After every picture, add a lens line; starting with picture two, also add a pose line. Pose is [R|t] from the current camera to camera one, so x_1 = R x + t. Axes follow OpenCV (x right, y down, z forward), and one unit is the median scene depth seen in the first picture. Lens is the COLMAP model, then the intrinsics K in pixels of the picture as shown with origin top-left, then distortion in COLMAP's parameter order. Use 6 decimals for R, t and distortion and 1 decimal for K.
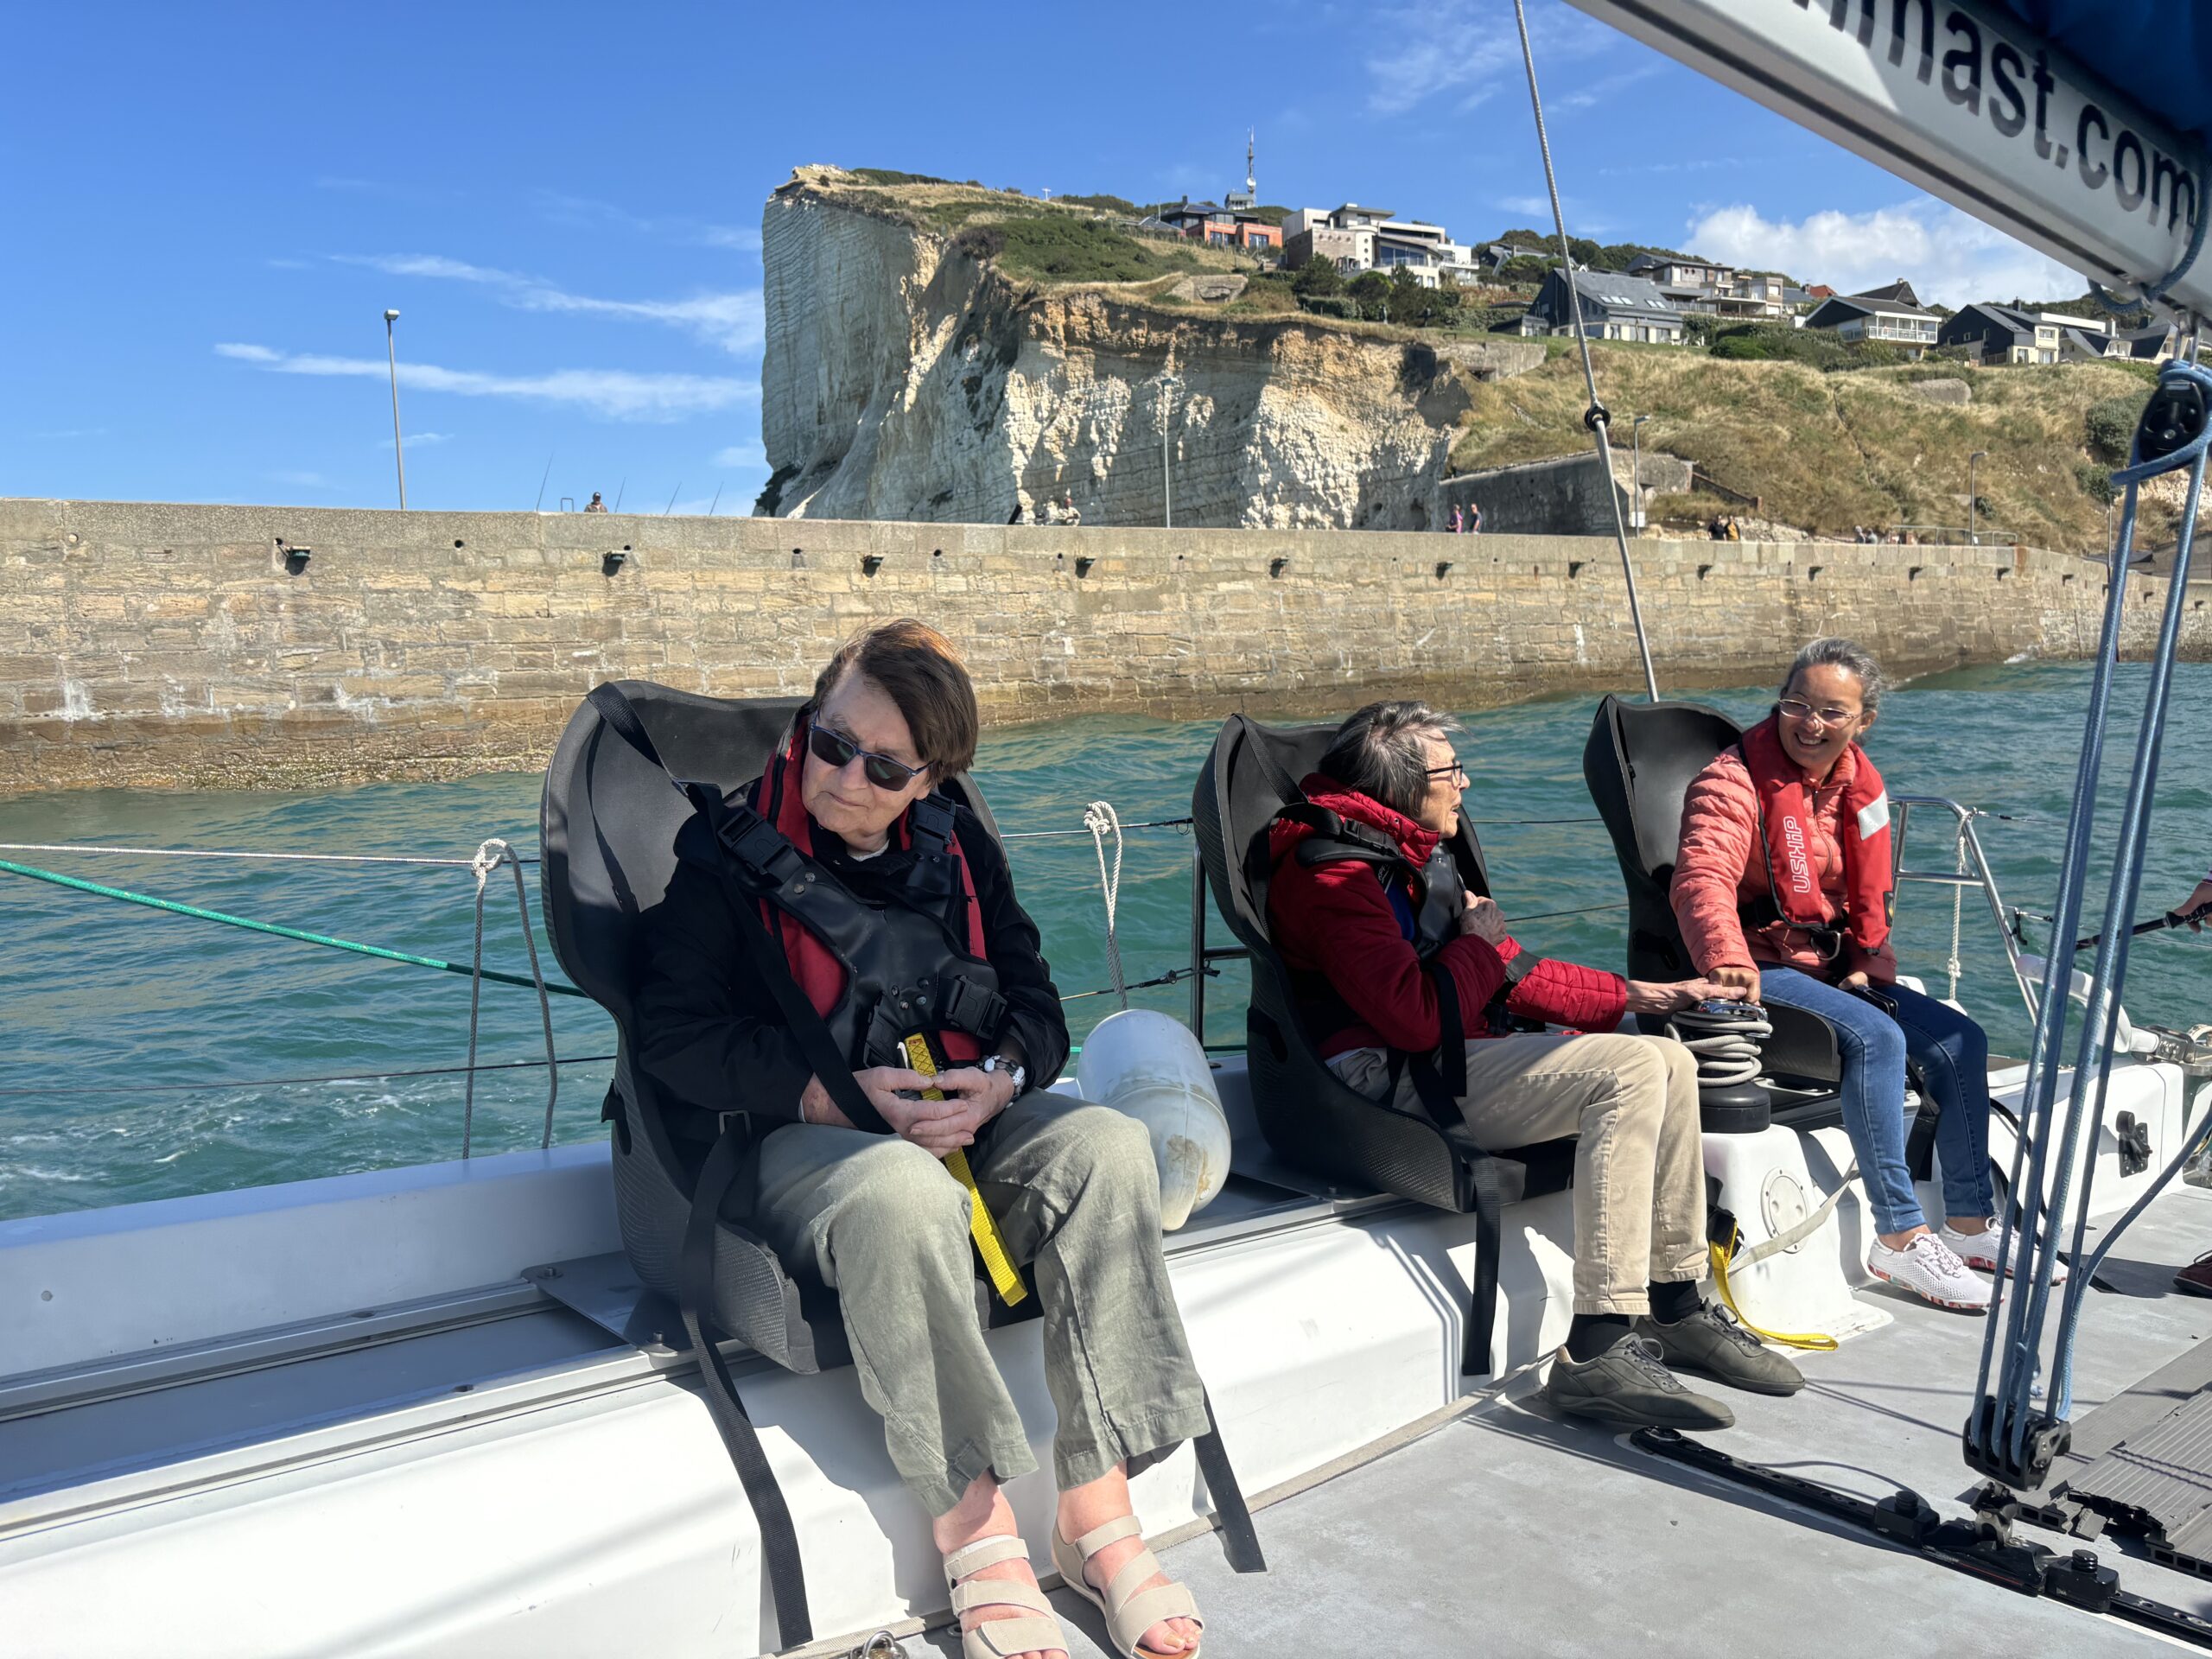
lens RADIAL K [[1752.9, 0, 1106.0], [0, 1752.9, 829.5], [0, 0, 1]] dist [0.025307, 0.002982]
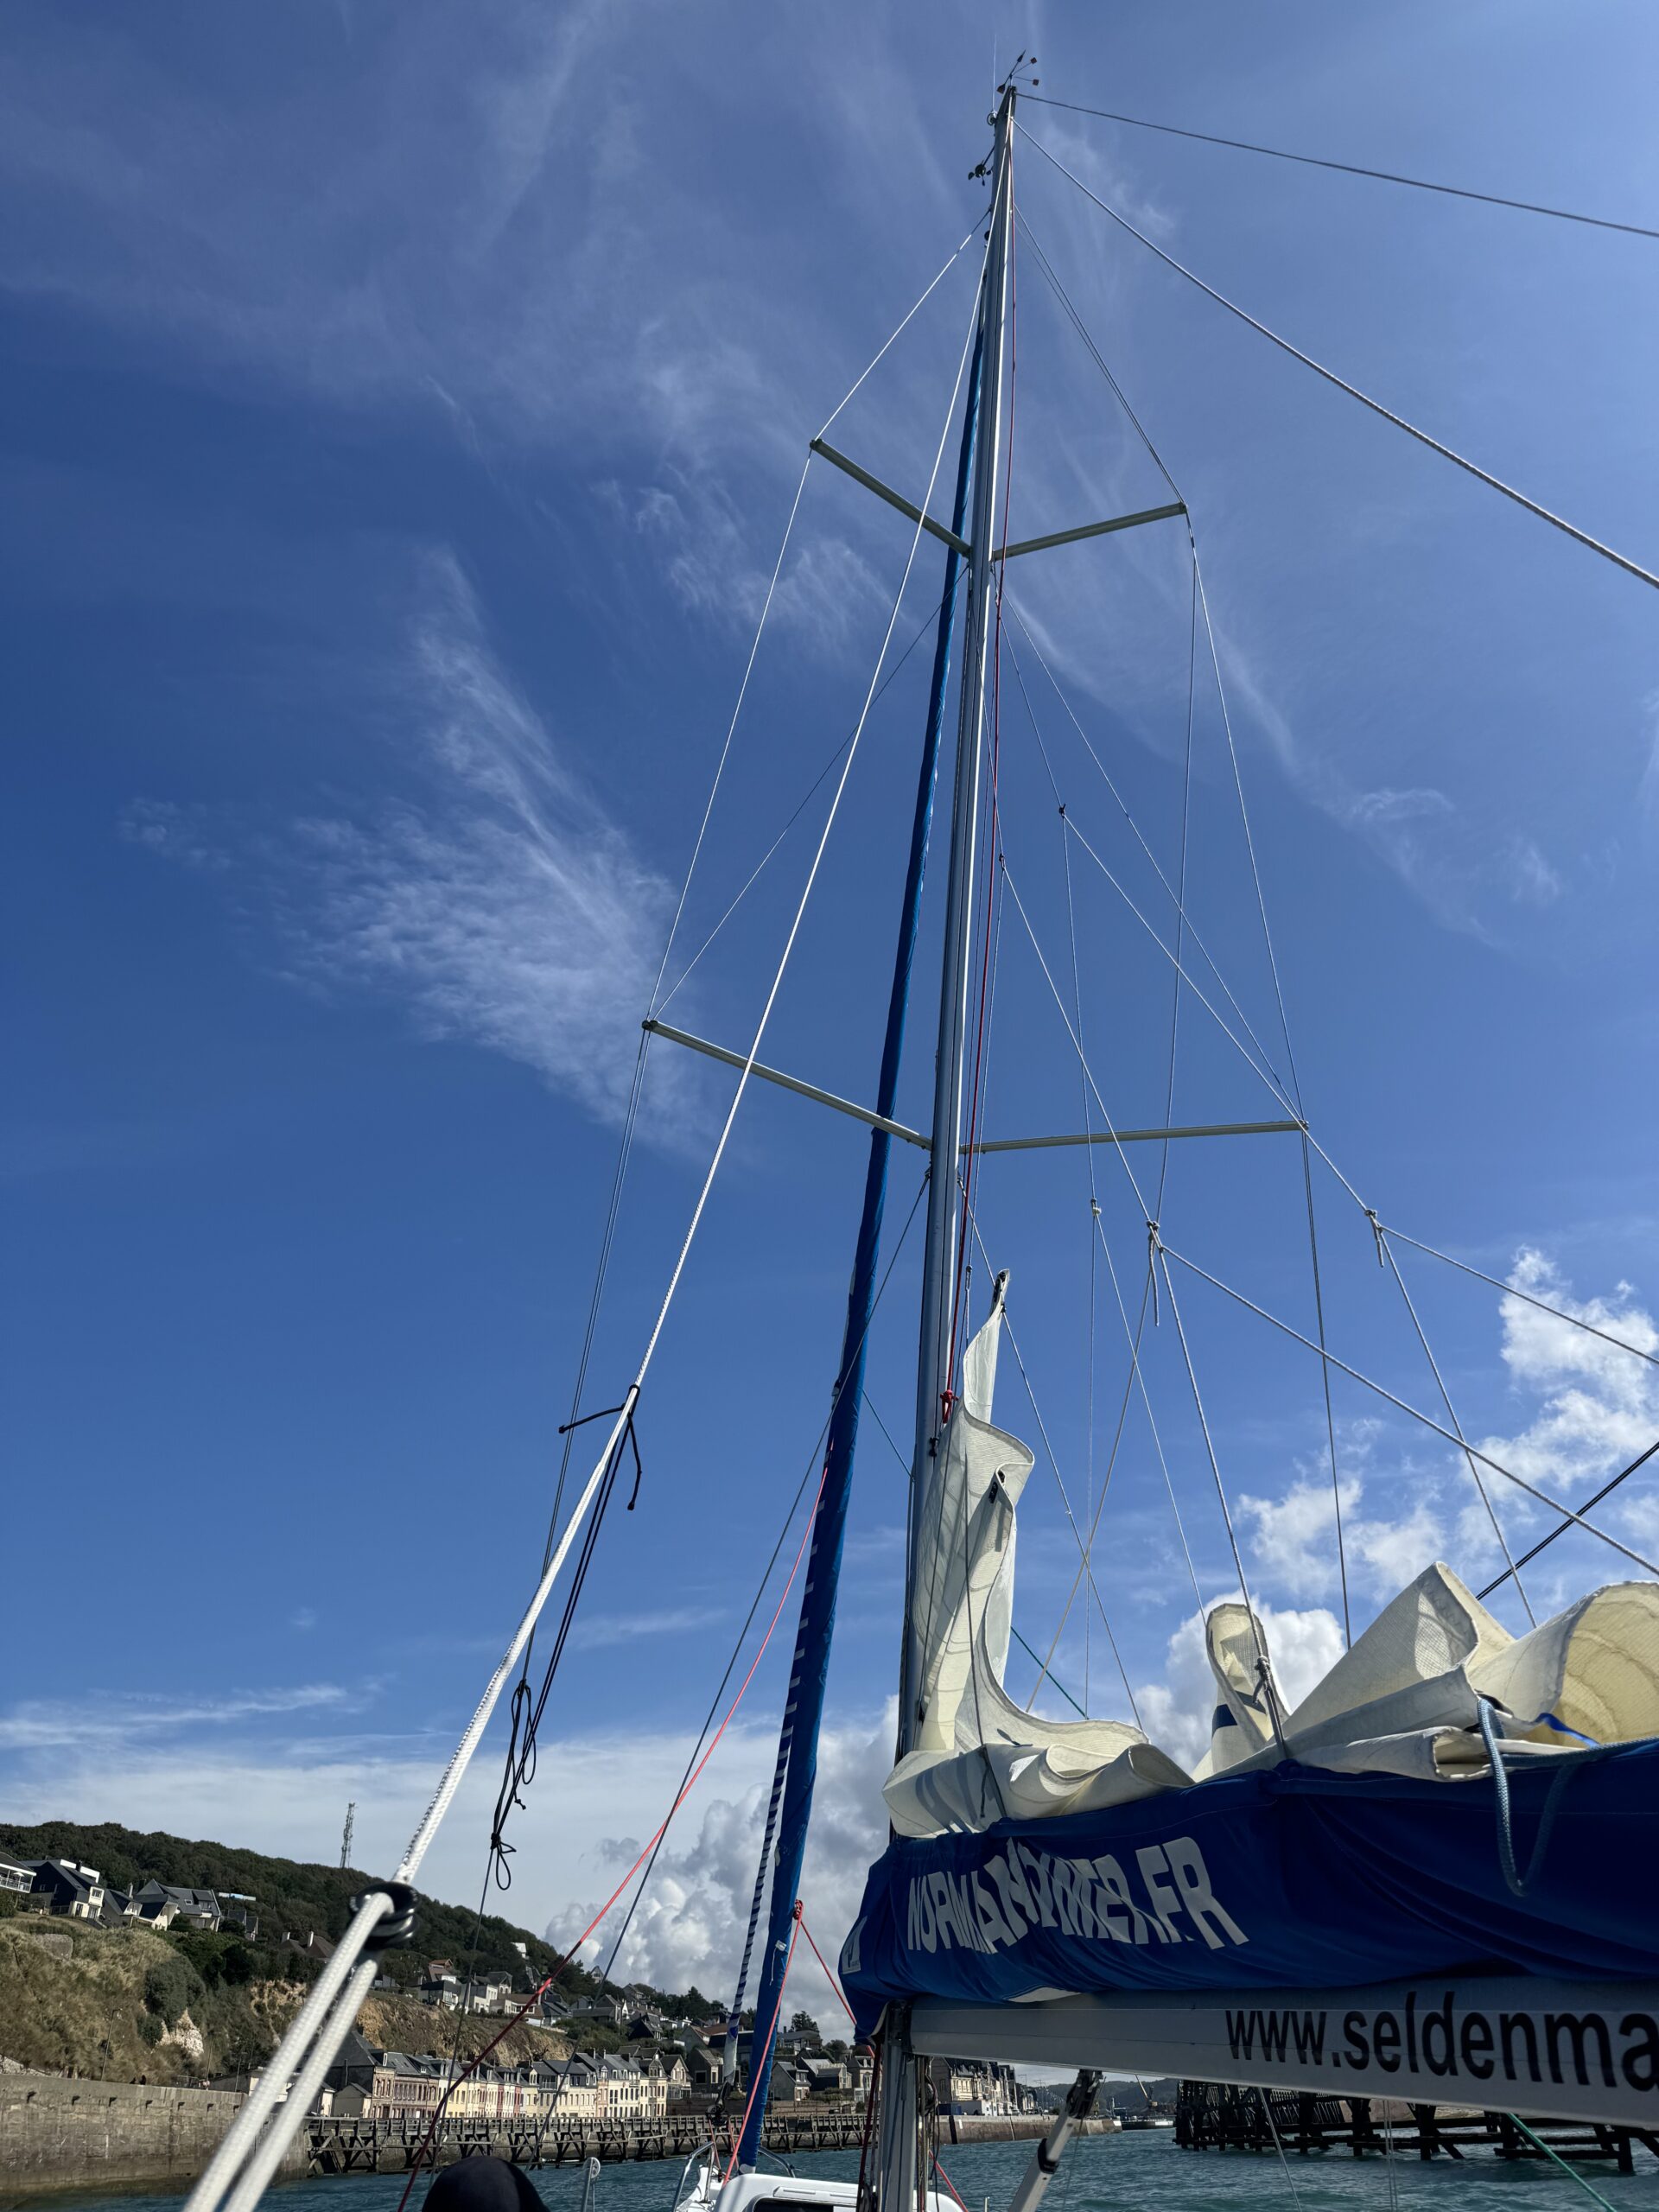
lens RADIAL K [[1536.2, 0, 829.5], [0, 1536.2, 1106.0], [0, 0, 1]] dist [-0.003826, 0.002067]
pose [[0.575189, 0.468967, 0.670245, -0.327985], [0.085171, 0.780563, -0.619248, 0.040991], [-0.813575, 0.413270, 0.409028, -0.292791]]
